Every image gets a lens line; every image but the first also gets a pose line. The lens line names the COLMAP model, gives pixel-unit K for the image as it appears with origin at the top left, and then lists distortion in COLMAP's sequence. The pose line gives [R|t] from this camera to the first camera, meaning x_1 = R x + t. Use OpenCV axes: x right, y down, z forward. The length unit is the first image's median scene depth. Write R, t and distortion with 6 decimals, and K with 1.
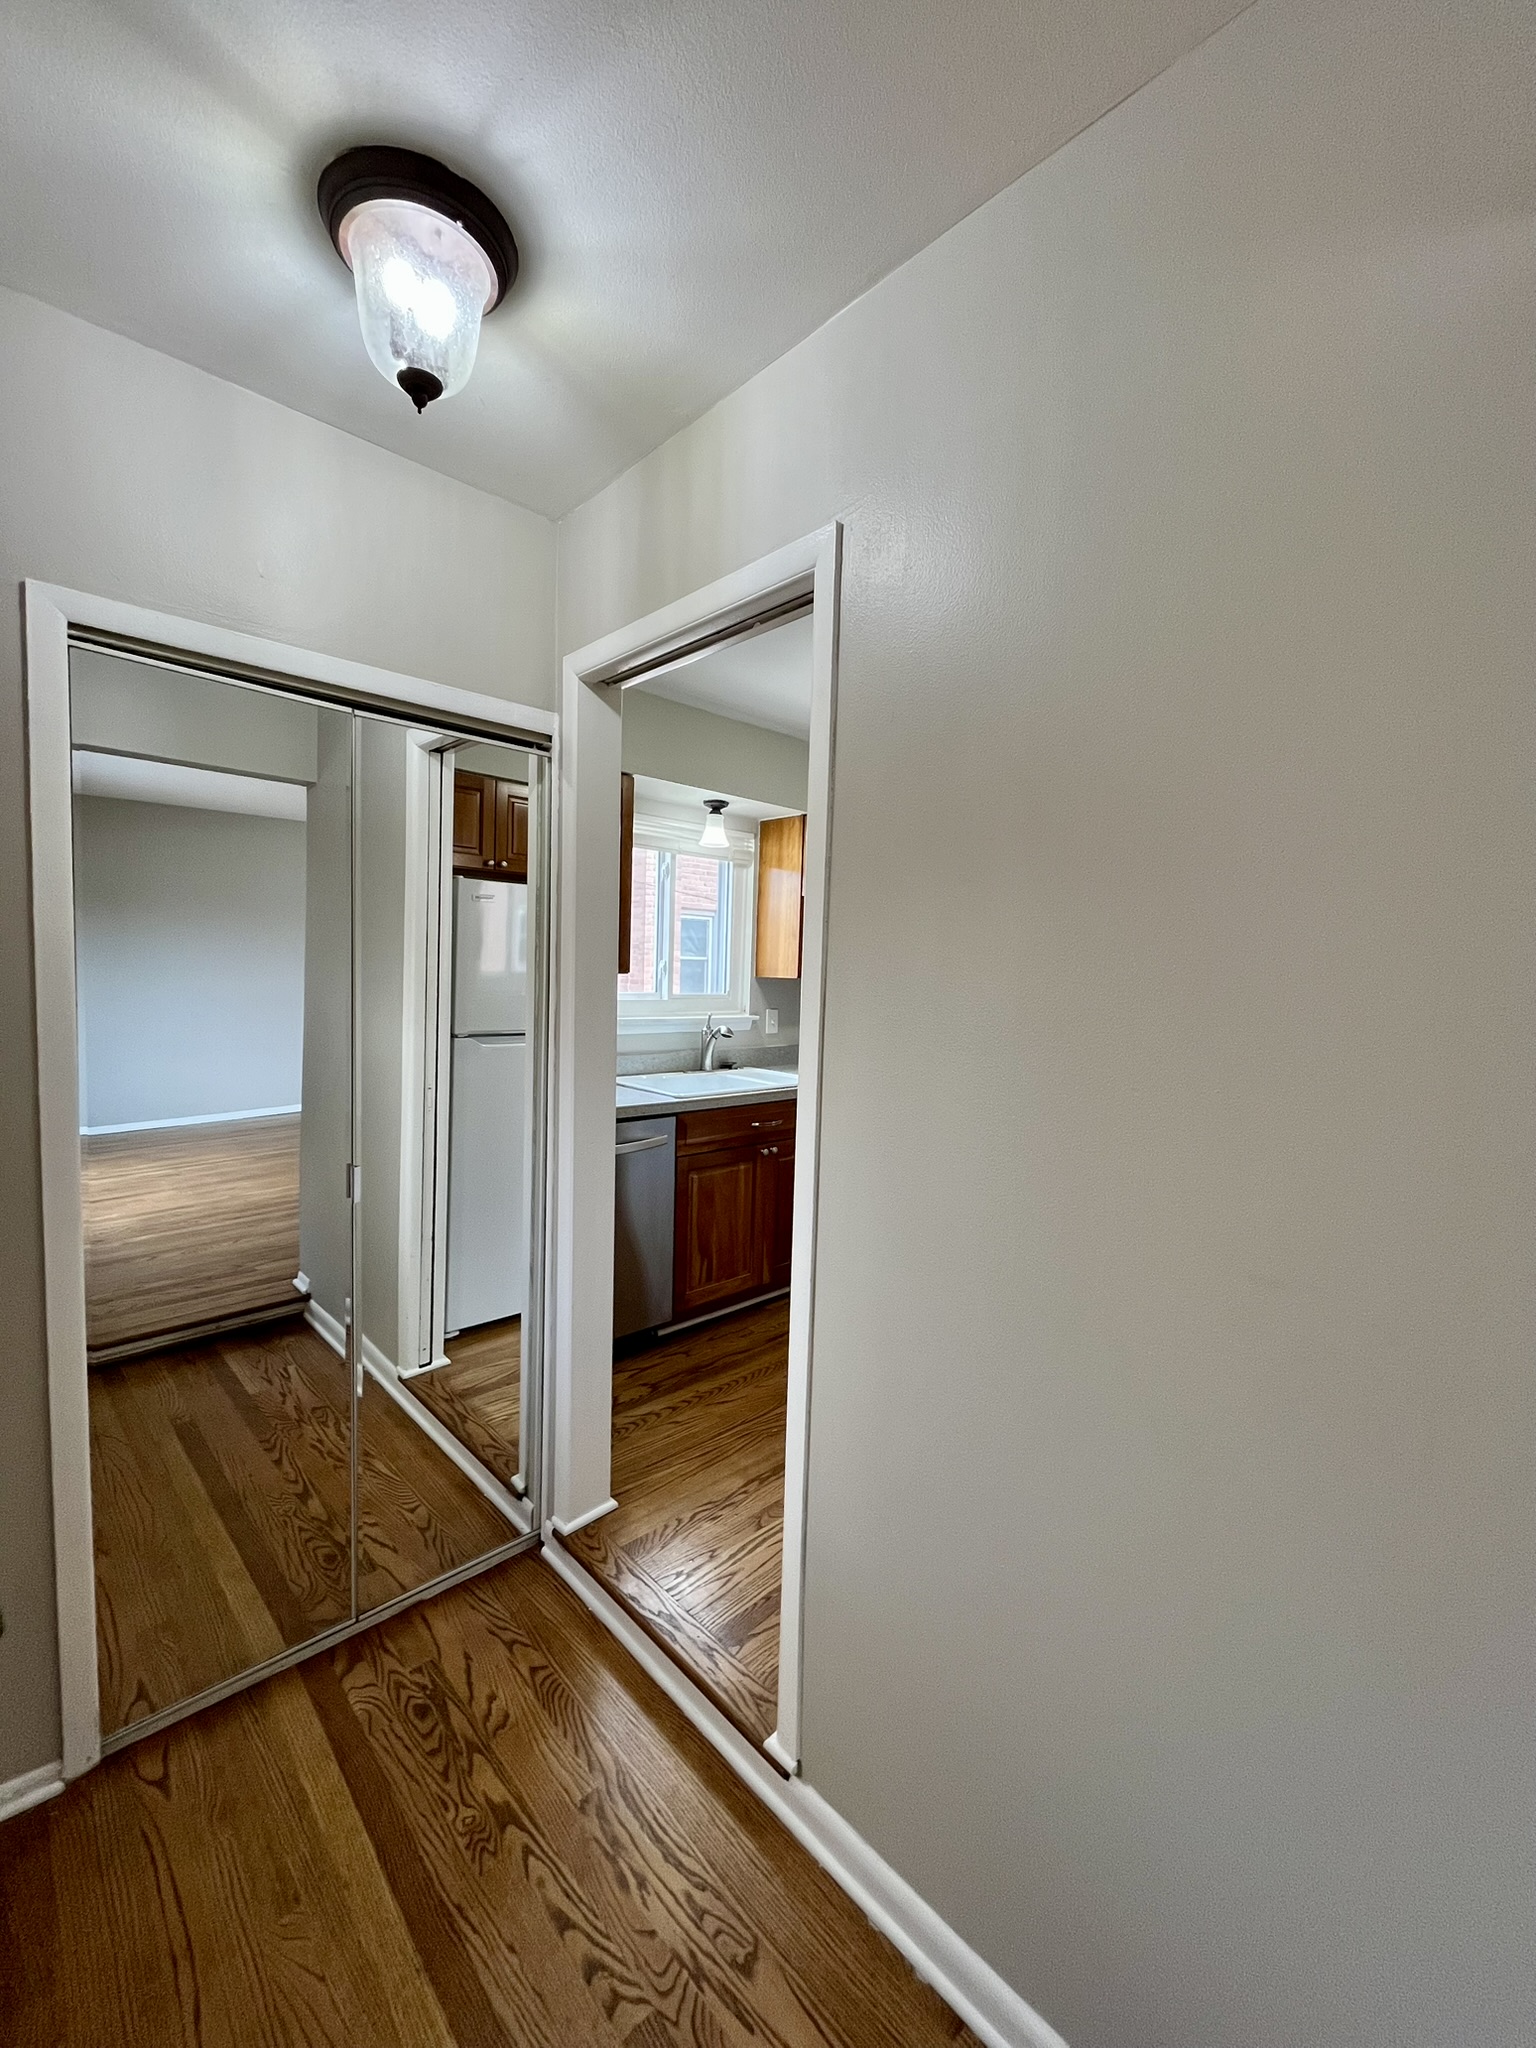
lens RADIAL K [[821.1, 0, 768.0], [0, 821.1, 1024.0], [0, 0, 1]] dist [-0.002754, -0.000161]
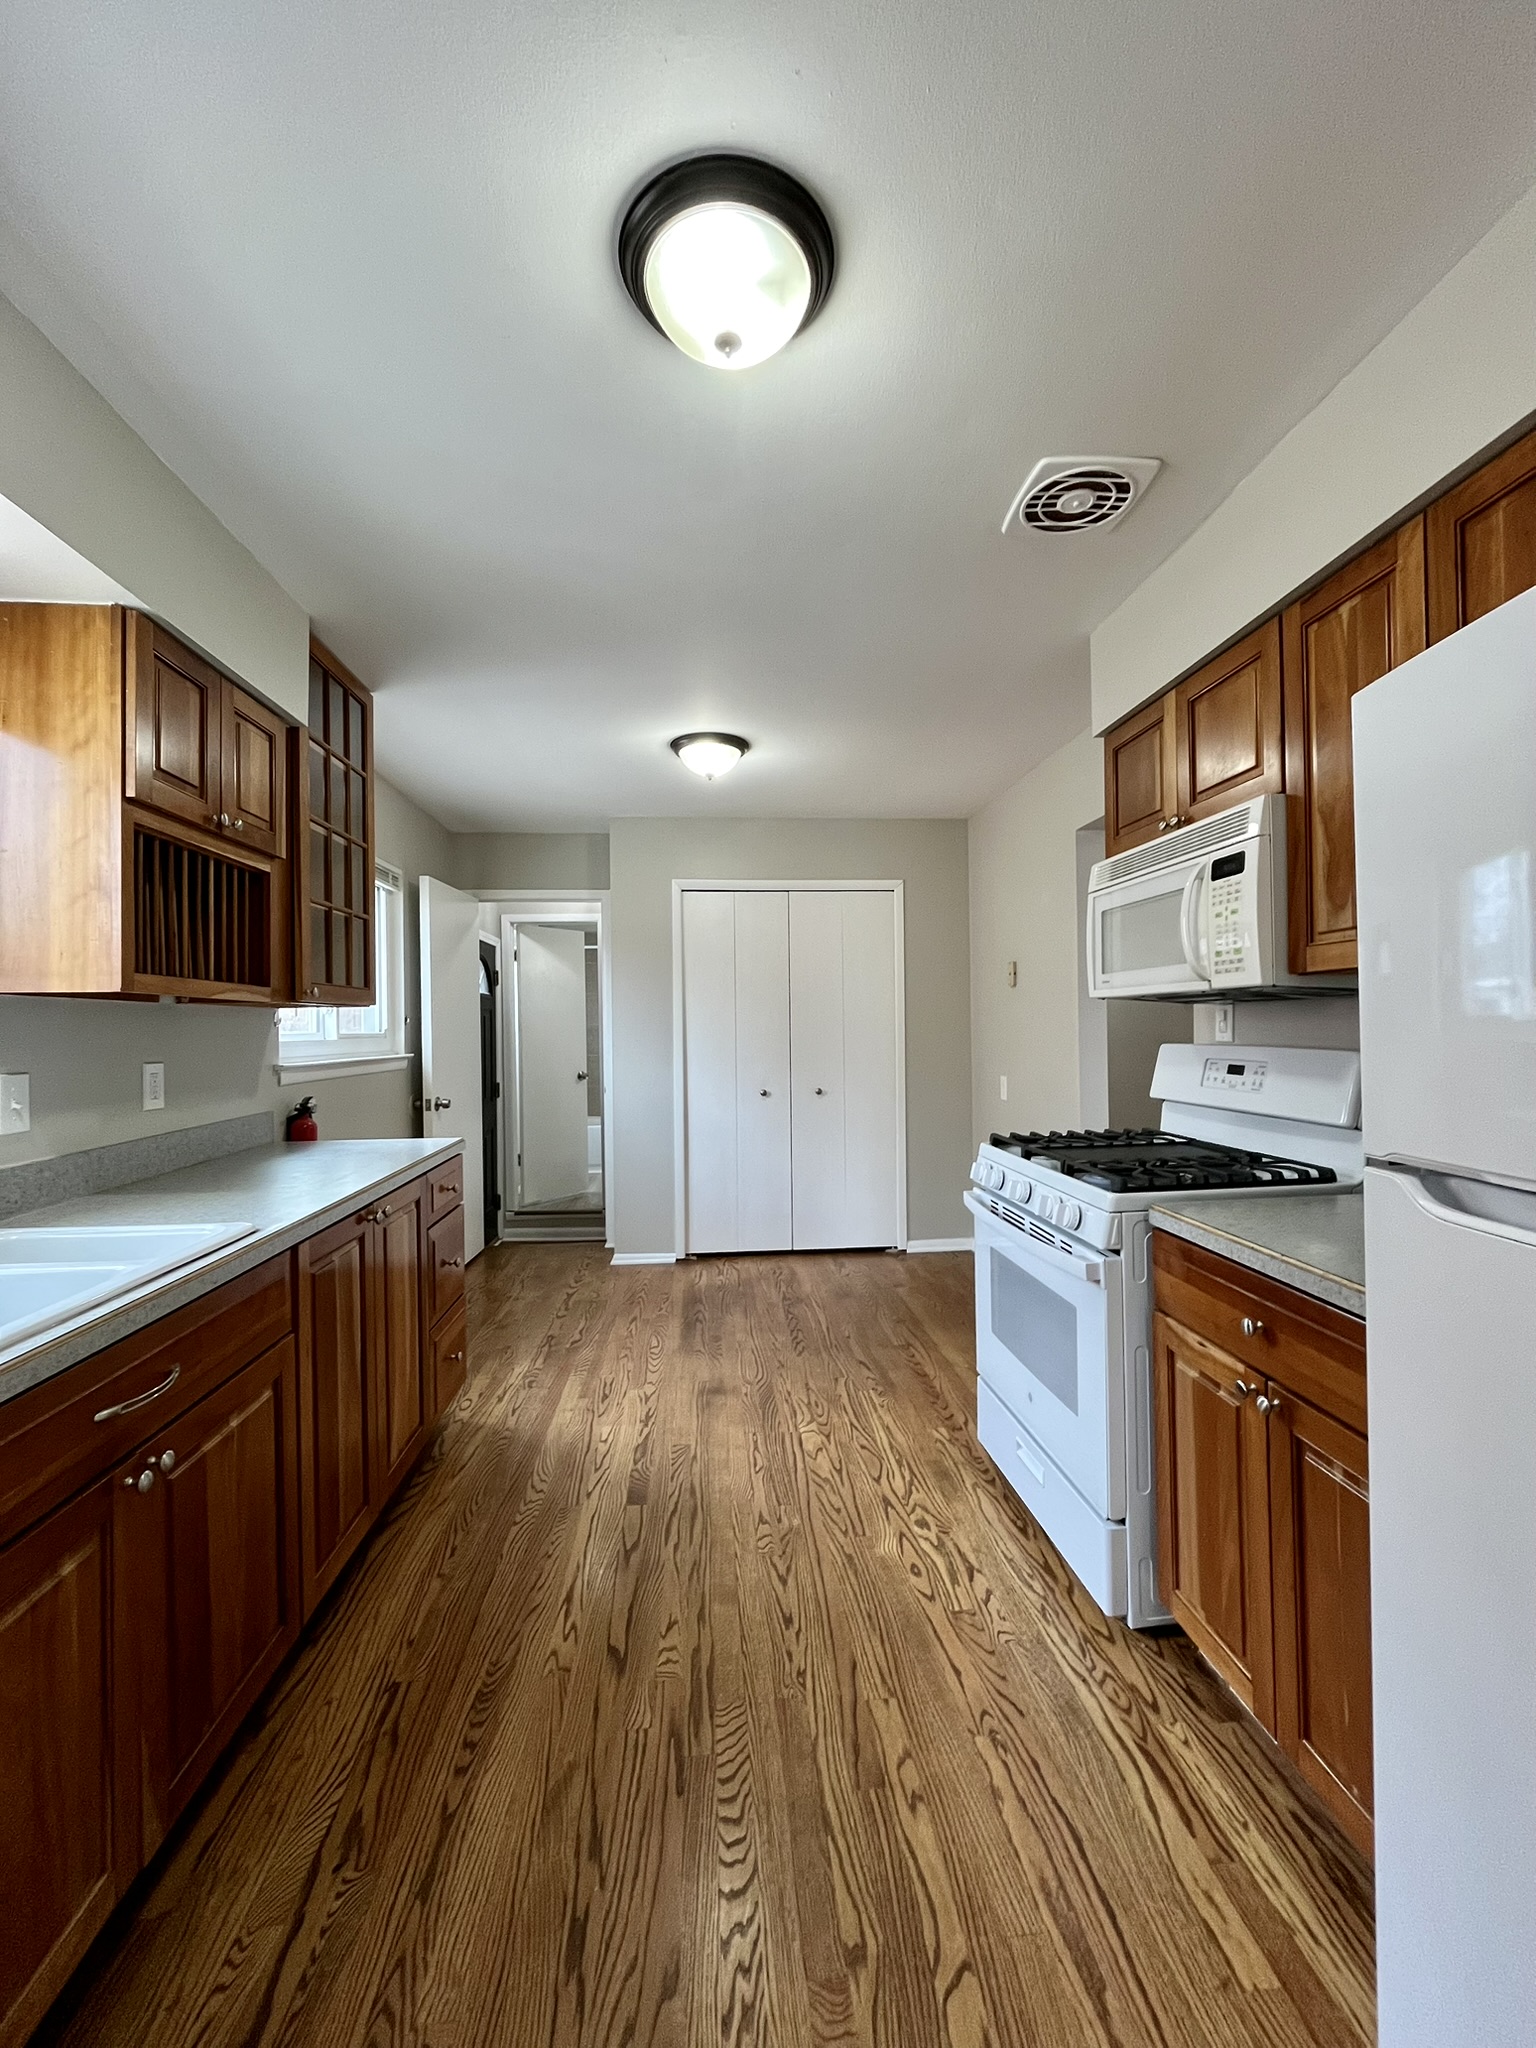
lens RADIAL K [[821.1, 0, 768.0], [0, 821.1, 1024.0], [0, 0, 1]] dist [-0.002754, -0.000161]
pose [[0.626926, -0.033955, 0.778339, -0.093873], [0.080955, 0.996481, -0.021735, -0.004410], [-0.774861, 0.076637, 0.627468, 0.584010]]
